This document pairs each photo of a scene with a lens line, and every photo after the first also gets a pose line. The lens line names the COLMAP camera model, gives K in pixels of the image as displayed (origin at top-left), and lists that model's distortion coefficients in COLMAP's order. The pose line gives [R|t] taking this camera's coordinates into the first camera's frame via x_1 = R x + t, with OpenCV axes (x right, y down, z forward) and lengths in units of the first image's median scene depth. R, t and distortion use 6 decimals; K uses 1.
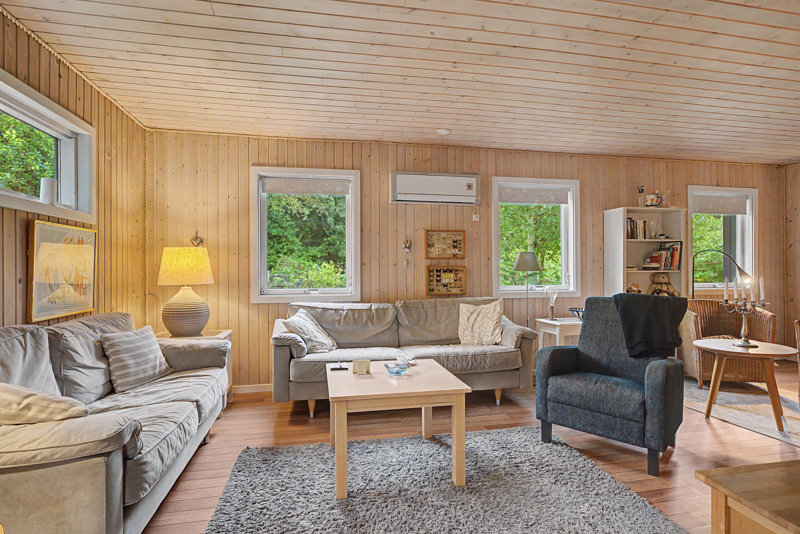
lens RADIAL K [[405.8, 0, 400.2], [0, 405.8, 268.2], [0, 0, 1]] dist [-0.003514, -0.000126]
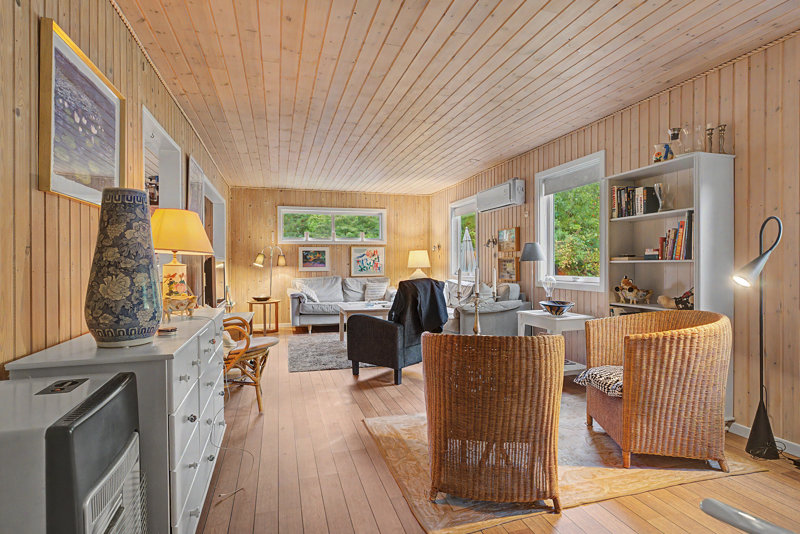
lens RADIAL K [[405.8, 0, 401.4], [0, 405.8, 265.8], [0, 0, 1]] dist [-0.003514, -0.000126]
pose [[0.097050, 0.009635, -0.995233, 1.259978], [0.006837, 0.999923, 0.010347, 0.005541], [0.995256, -0.007808, 0.096977, 0.532220]]
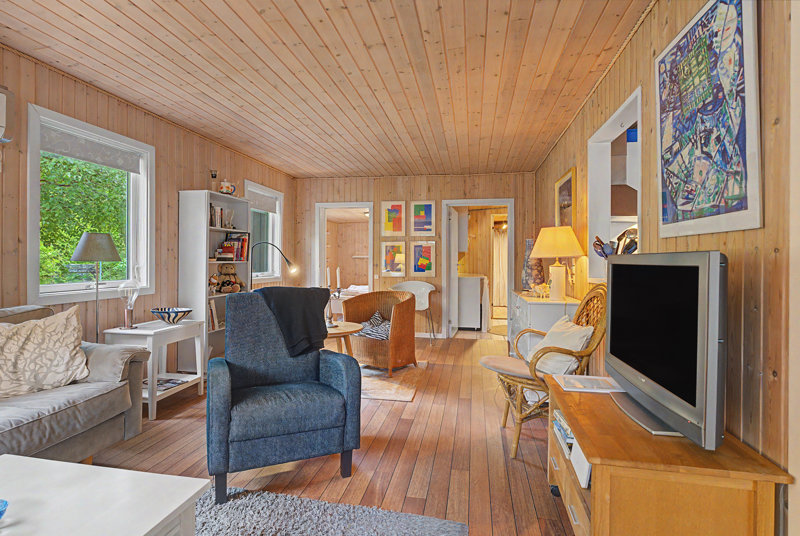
lens RADIAL K [[405.8, 0, 387.5], [0, 405.8, 260.5], [0, 0, 1]] dist [-0.003514, -0.000126]
pose [[0.396046, 0.004494, 0.918220, -0.109355], [-0.009230, 0.999957, -0.000913, 0.001350], [-0.918184, -0.008113, 0.396070, 0.276166]]
